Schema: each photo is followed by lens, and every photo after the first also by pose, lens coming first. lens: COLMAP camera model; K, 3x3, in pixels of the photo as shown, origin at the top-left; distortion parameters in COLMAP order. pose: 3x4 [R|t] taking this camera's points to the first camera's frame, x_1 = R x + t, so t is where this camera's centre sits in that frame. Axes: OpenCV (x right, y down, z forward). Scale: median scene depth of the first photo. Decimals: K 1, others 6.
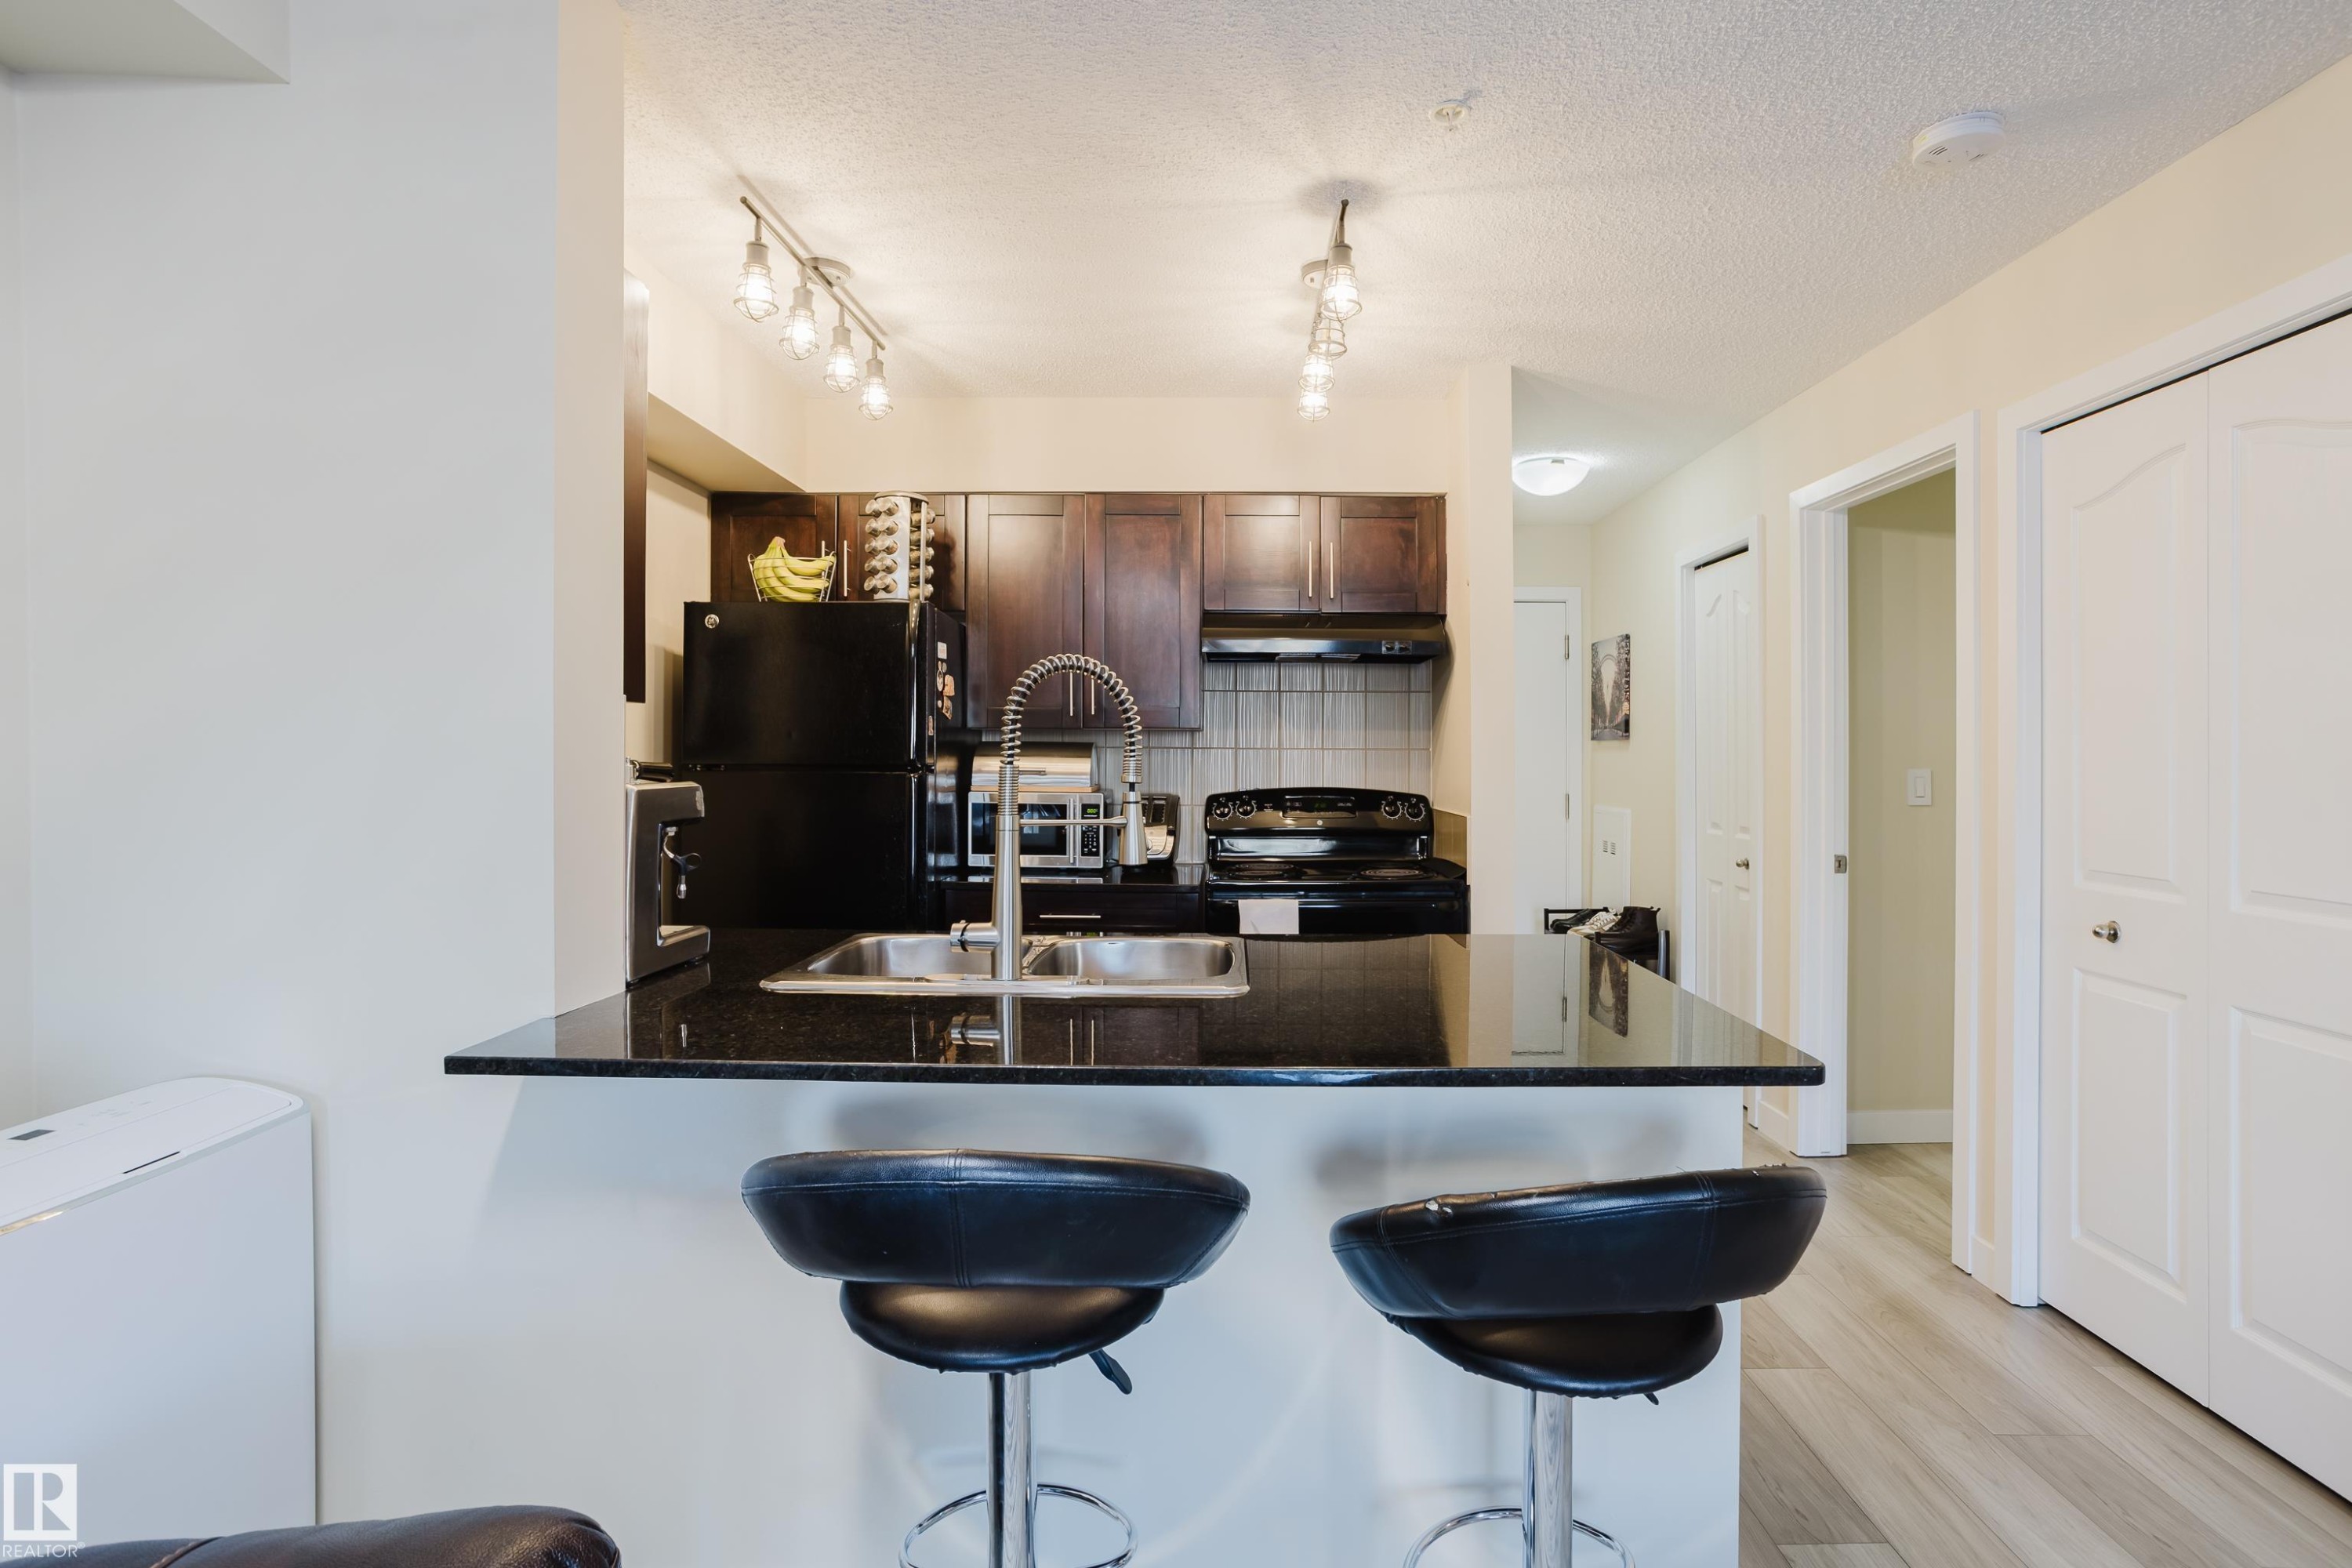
lens RADIAL K [[1132.4, 0, 1240.0], [0, 1132.4, 775.2], [0, 0, 1]] dist [-0.030706, 0.018073]
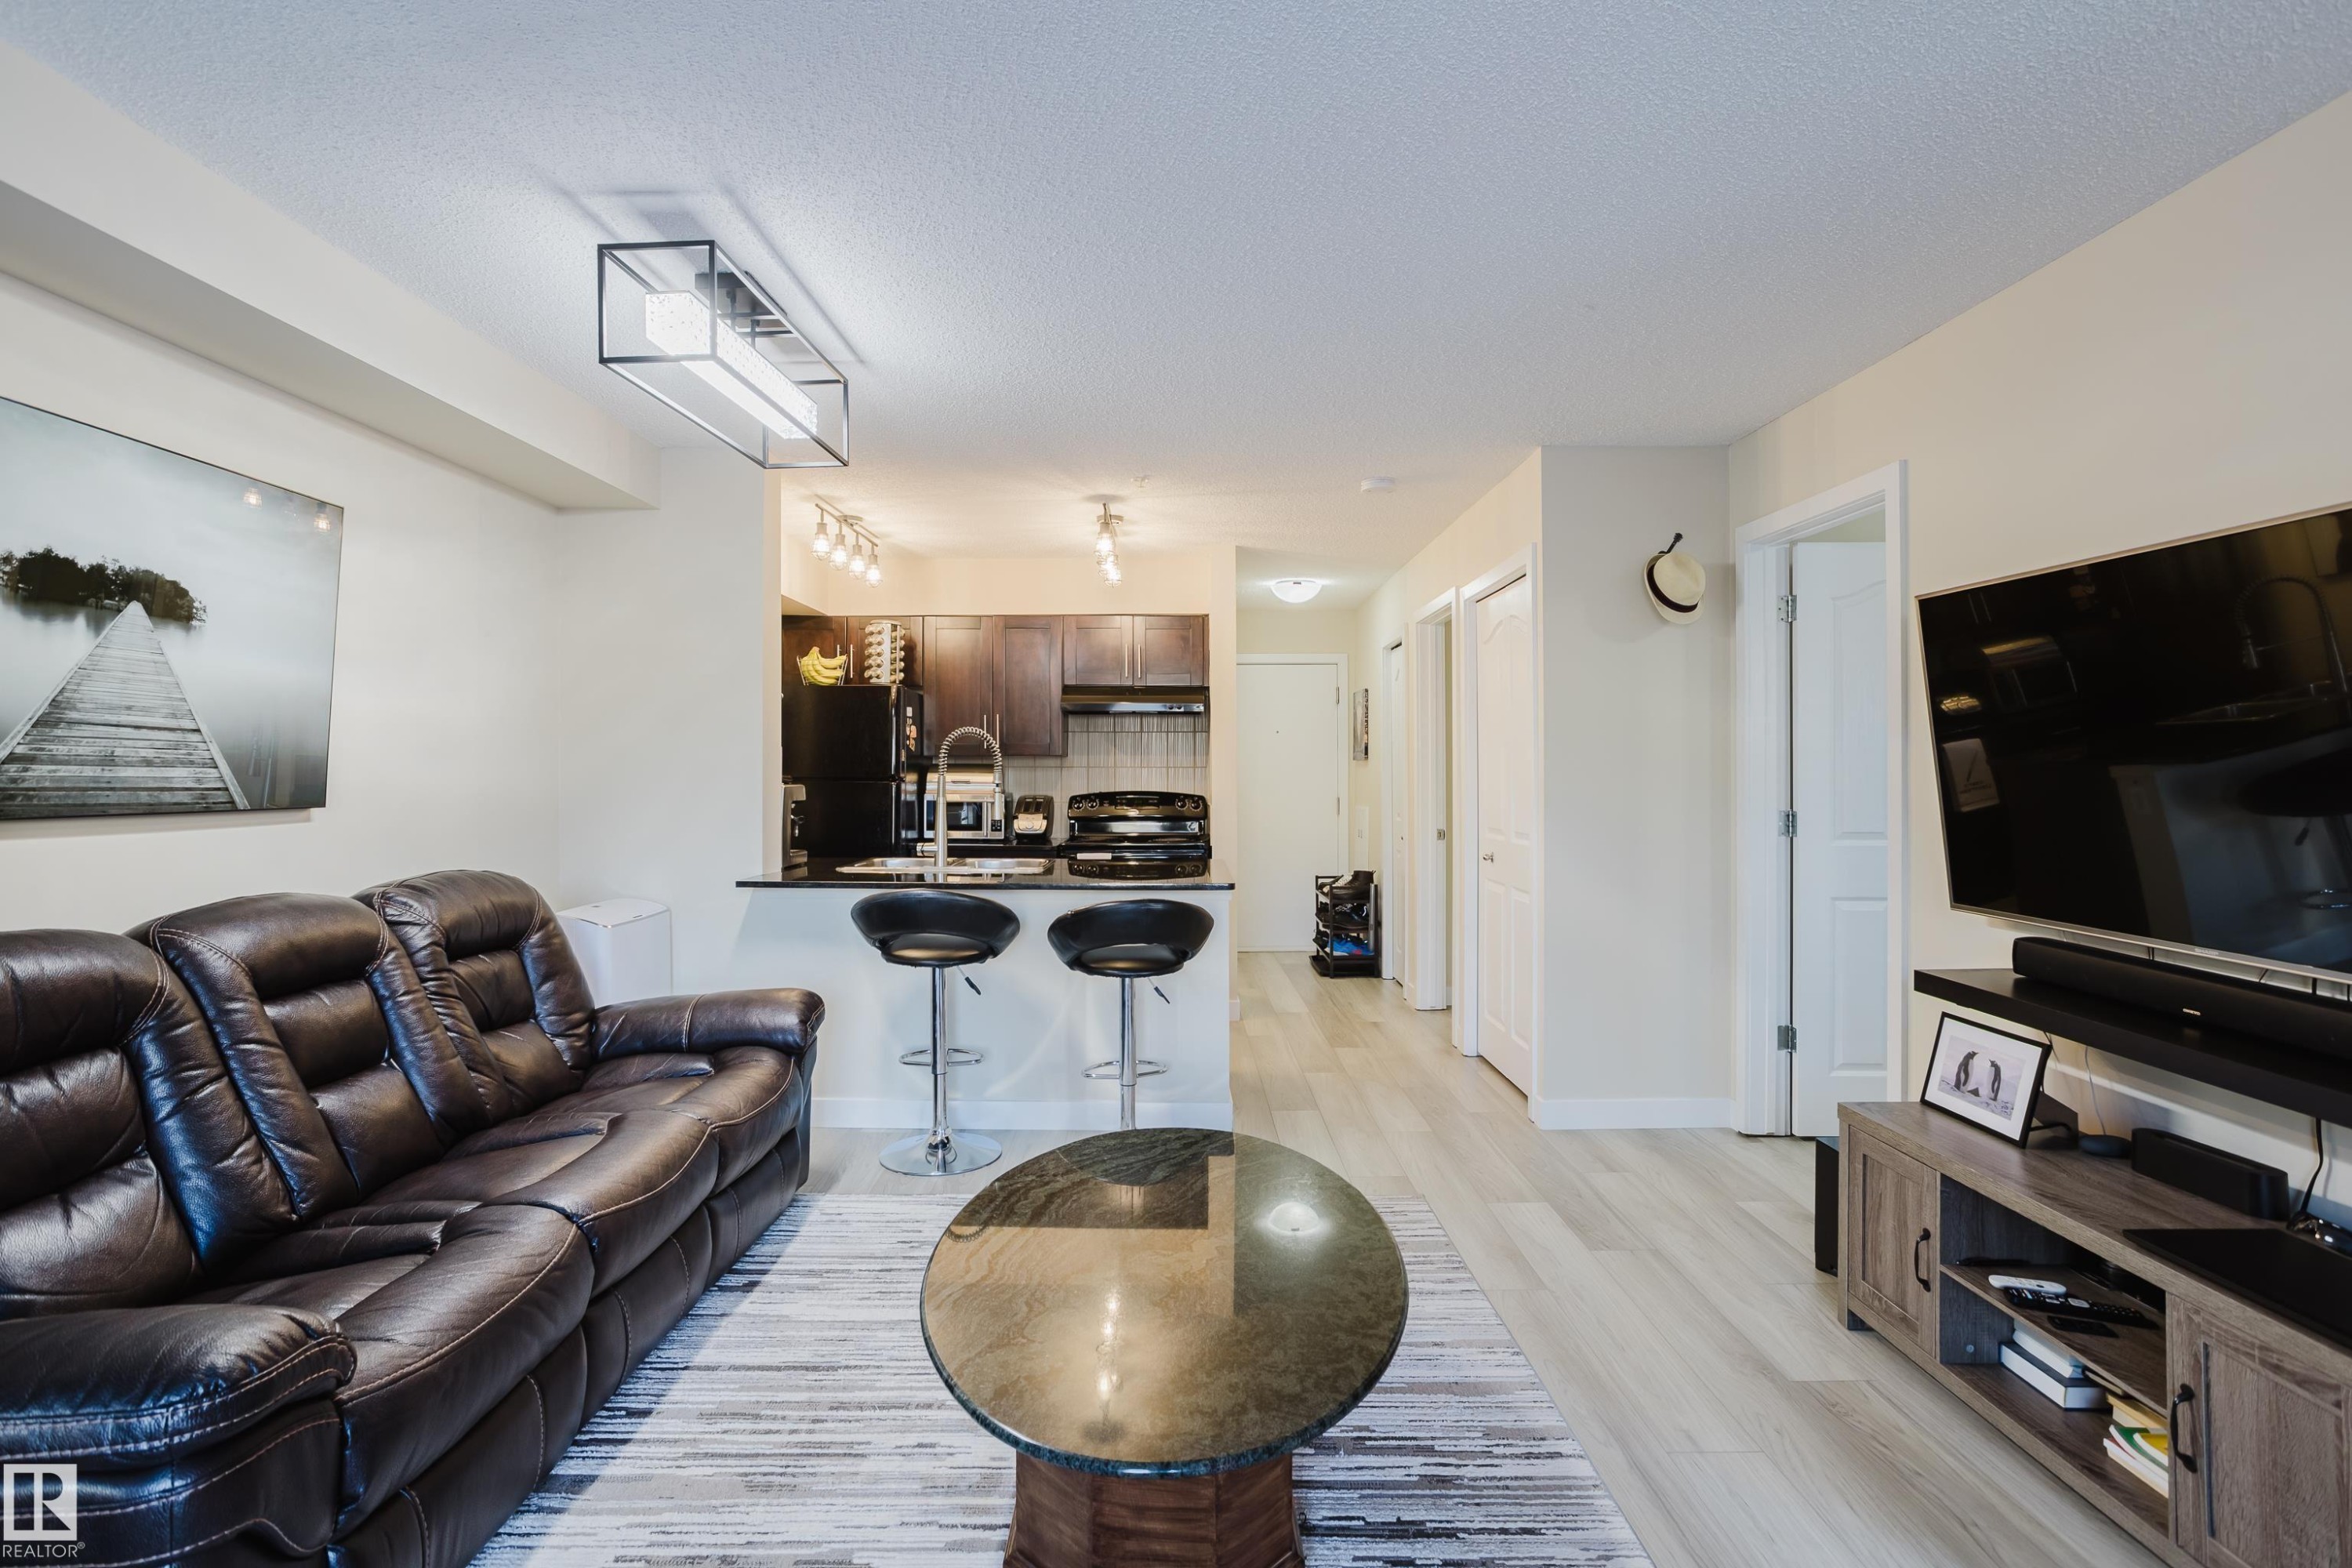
lens RADIAL K [[1132.4, 0, 1172.5], [0, 1132.4, 772.7], [0, 0, 1]] dist [-0.030706, 0.018073]
pose [[0.999806, -0.004411, -0.019208, 0.163472], [0.004080, 0.999844, -0.017200, 0.013807], [0.019281, 0.017118, 0.999668, -0.684436]]
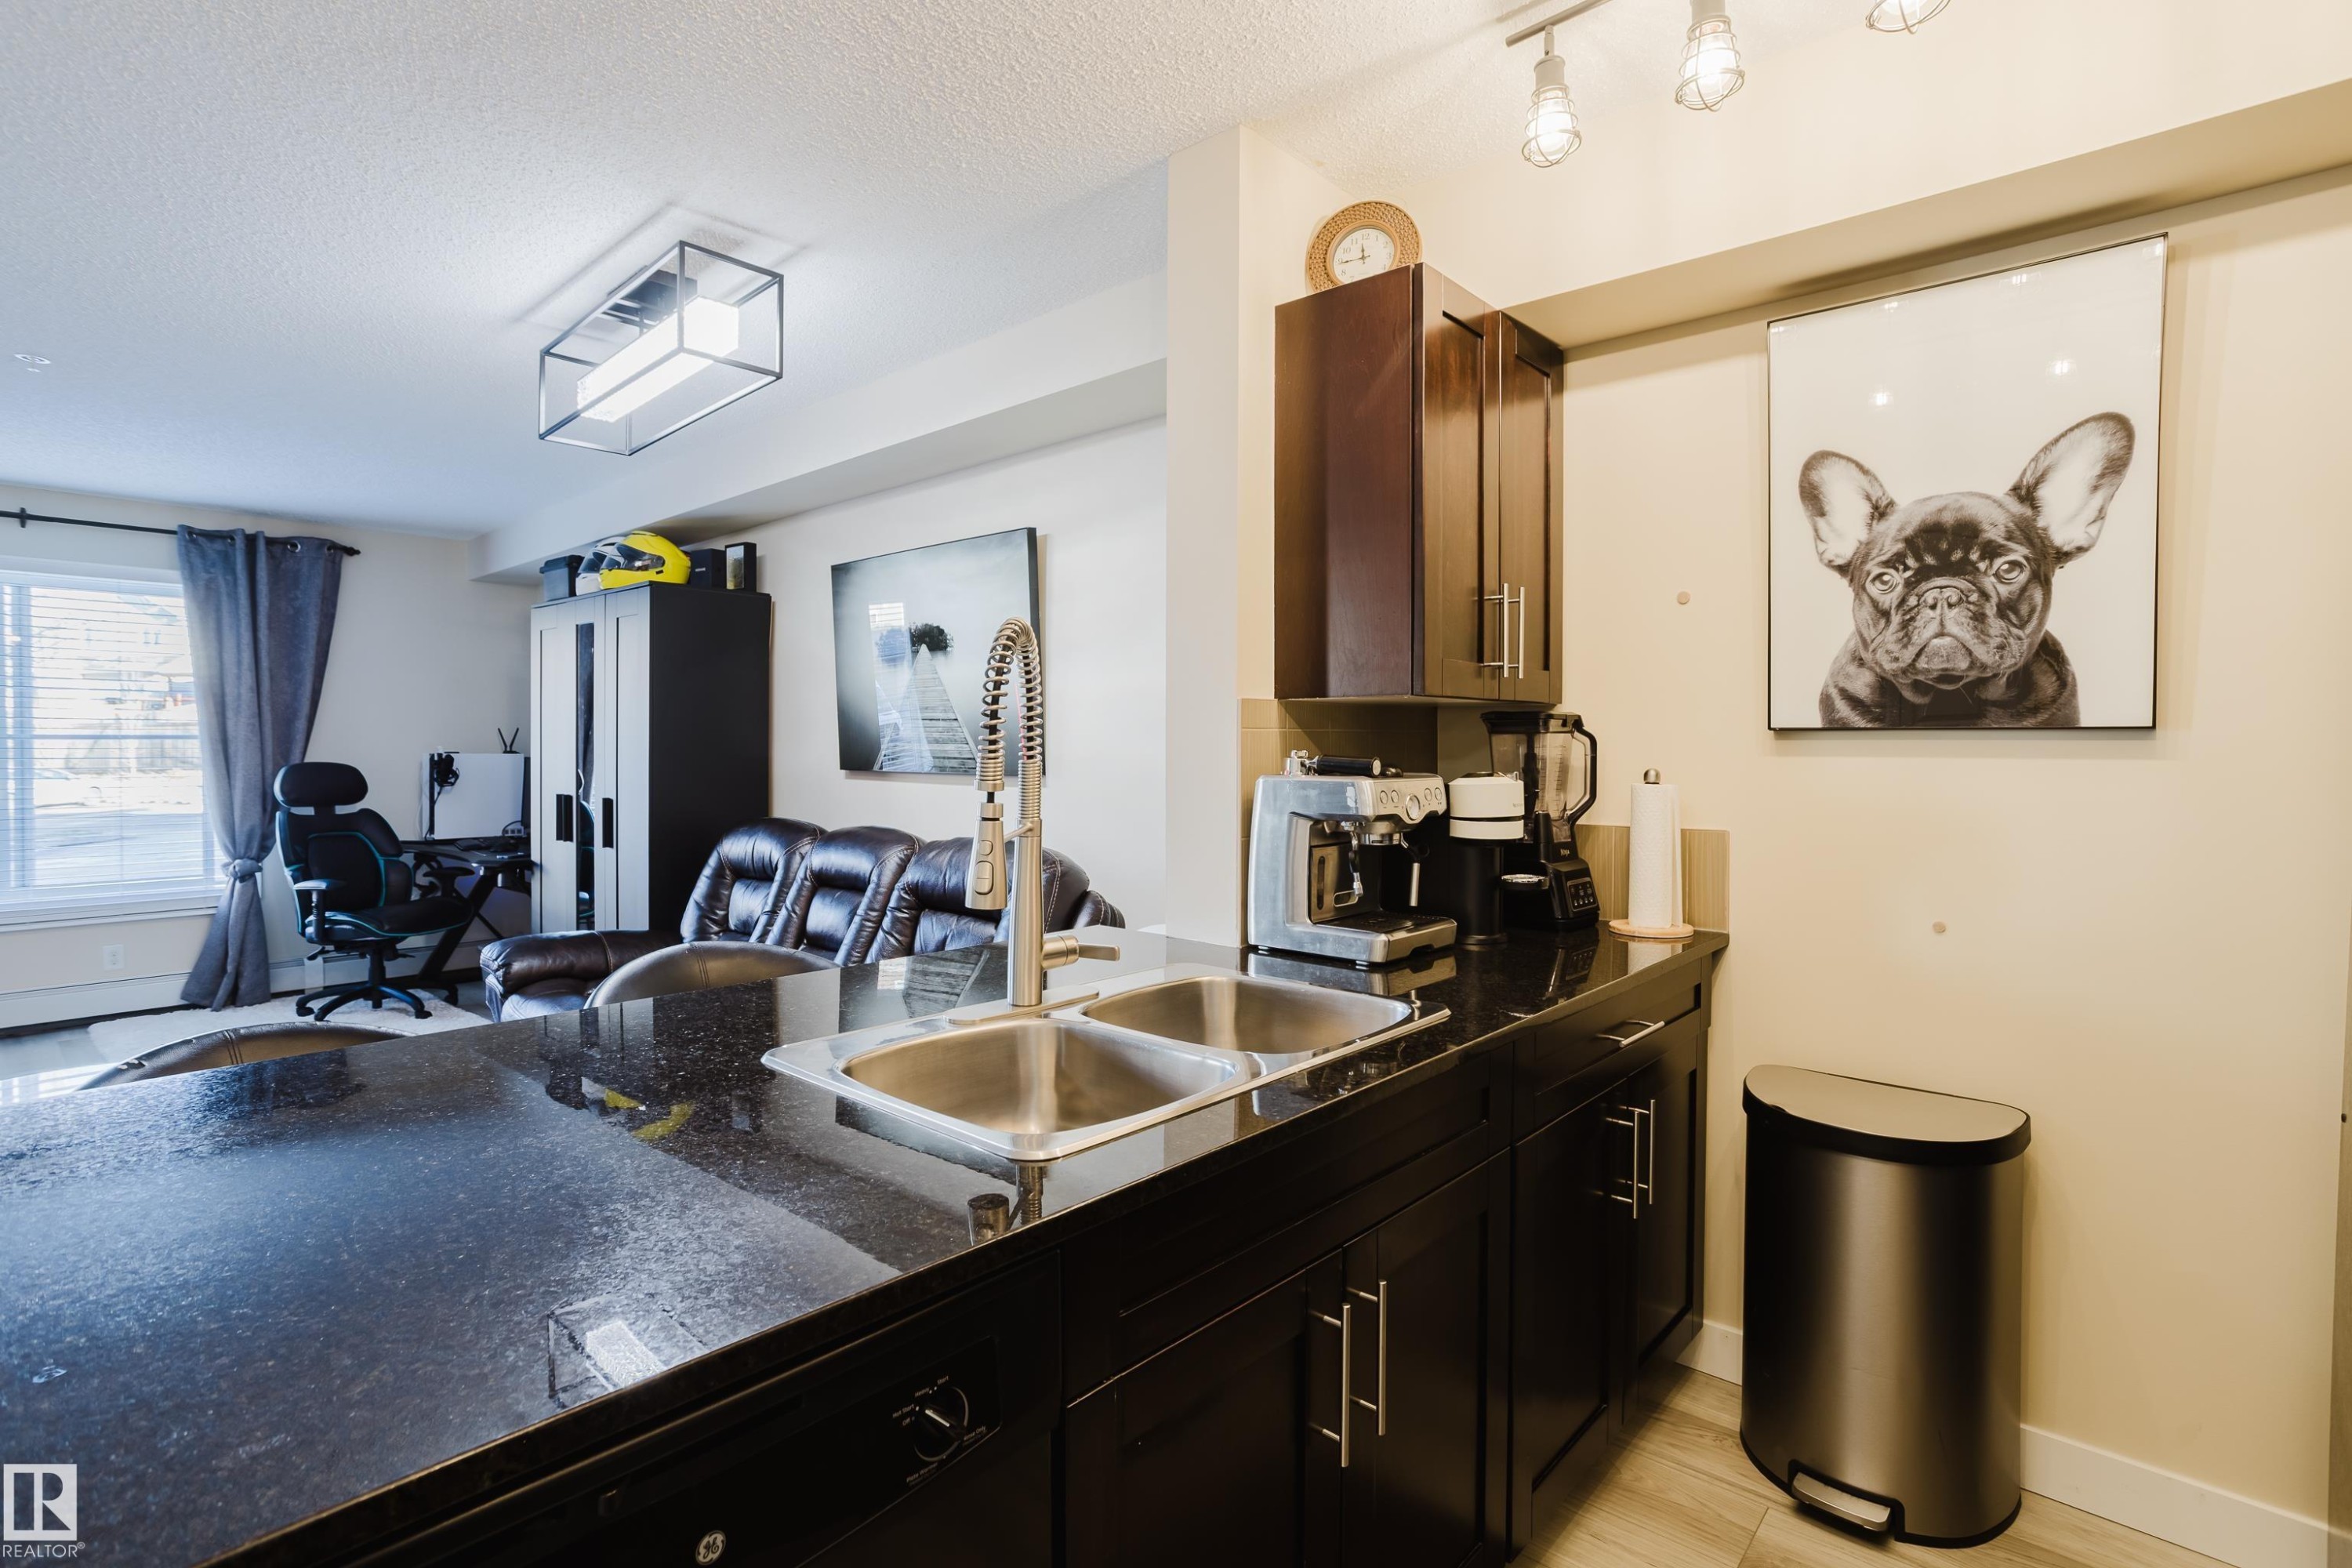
lens RADIAL K [[1139.5, 0, 1175.2], [0, 1139.5, 776.9], [0, 0, 1]] dist [-0.016366, 0.004367]
pose [[-0.680897, 0.009357, -0.732320, 0.197752], [-0.020476, 0.999284, 0.031806, -0.011161], [0.732093, 0.036651, -0.680218, 0.892205]]
